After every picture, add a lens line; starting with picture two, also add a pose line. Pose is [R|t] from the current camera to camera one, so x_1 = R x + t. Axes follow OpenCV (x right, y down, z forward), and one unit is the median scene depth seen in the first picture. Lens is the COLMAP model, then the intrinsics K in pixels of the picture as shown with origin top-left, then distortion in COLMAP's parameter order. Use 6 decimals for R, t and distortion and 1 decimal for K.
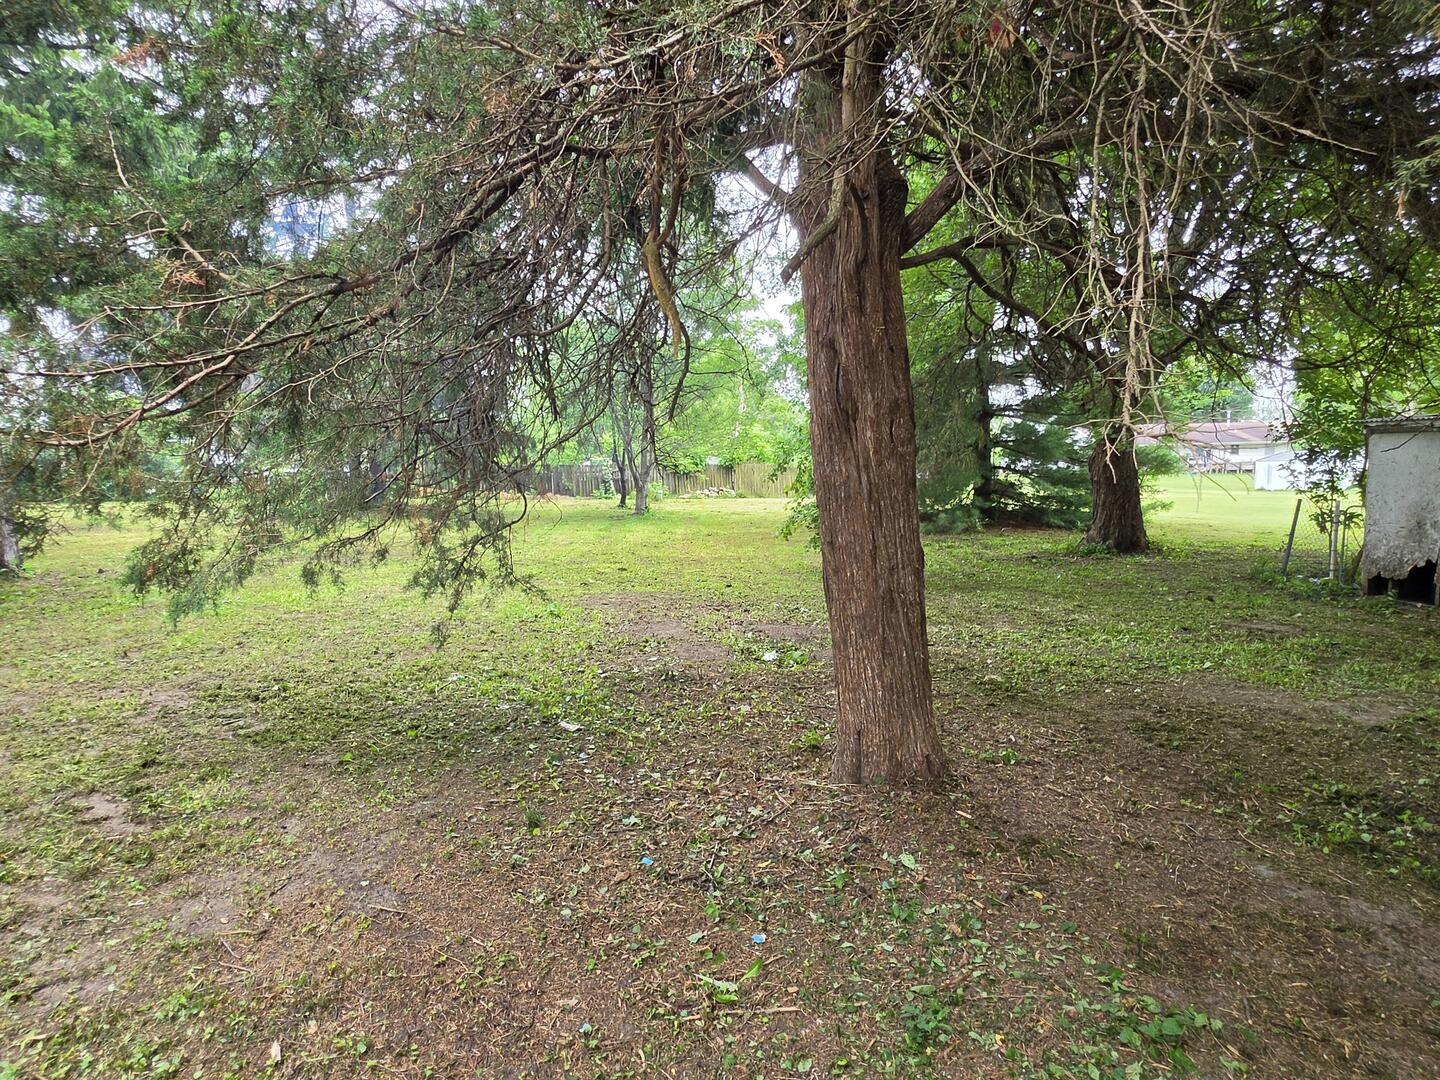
lens RADIAL K [[859.8, 0, 705.1], [0, 859.8, 563.2], [0, 0, 1]] dist [0.000215, 0.000838]
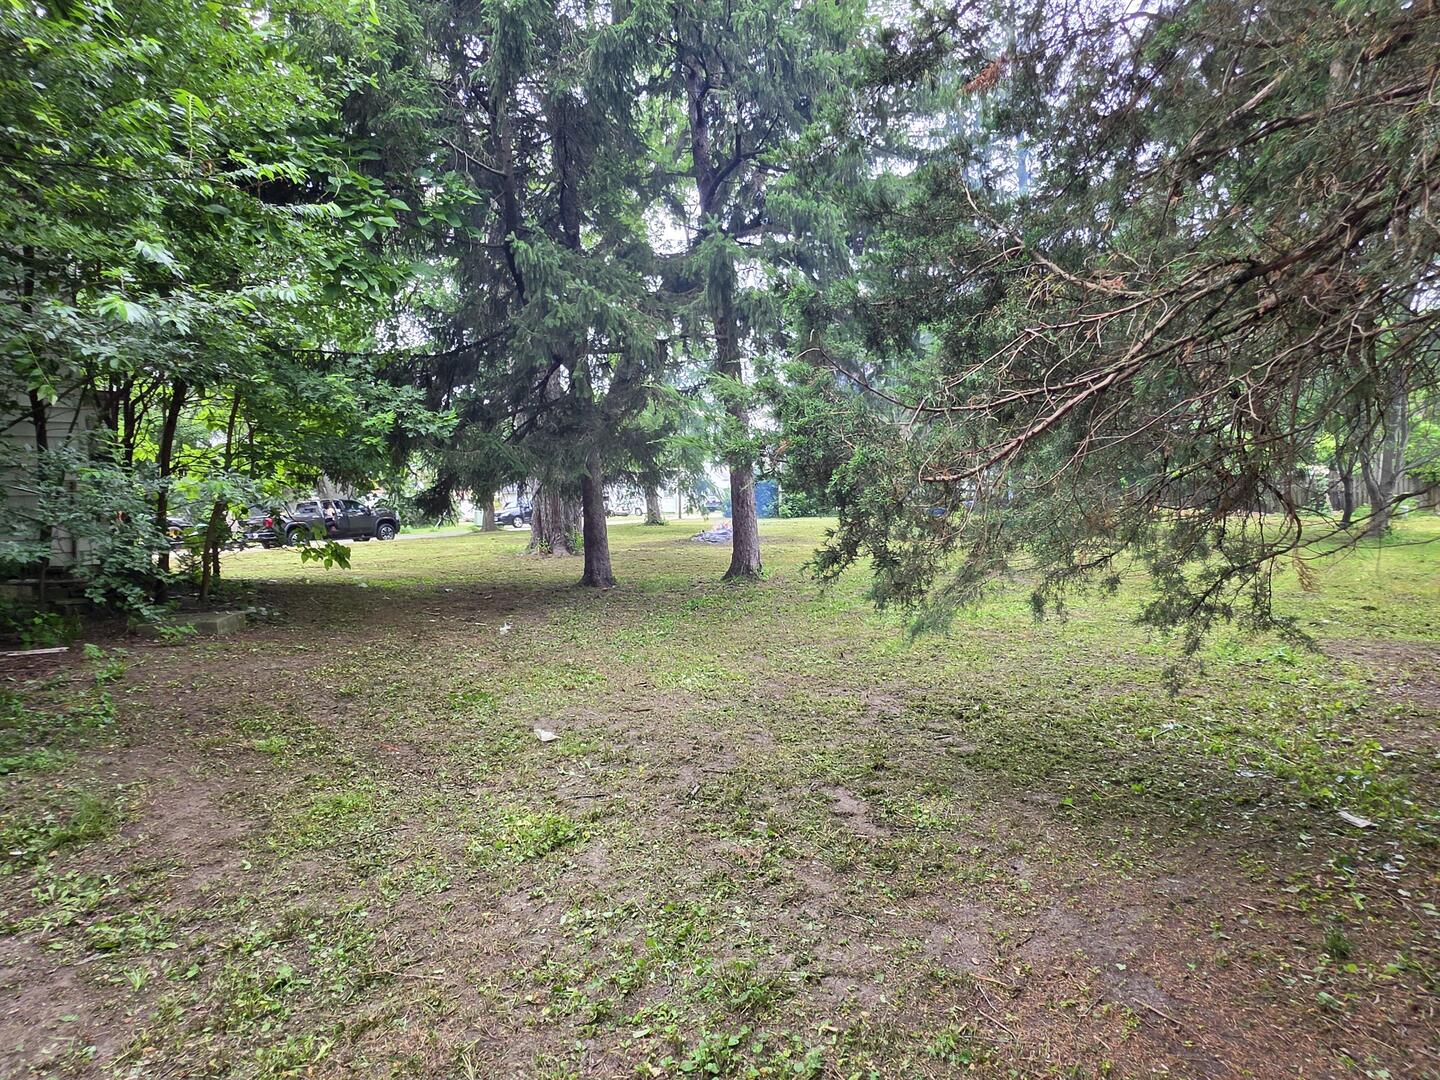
lens RADIAL K [[859.8, 0, 705.1], [0, 859.8, 563.2], [0, 0, 1]] dist [0.000215, 0.000838]
pose [[0.753721, 0.039230, -0.656023, -0.113938], [-0.050627, 0.998716, 0.001556, -0.012682], [0.655242, 0.032040, 0.754739, 0.035953]]
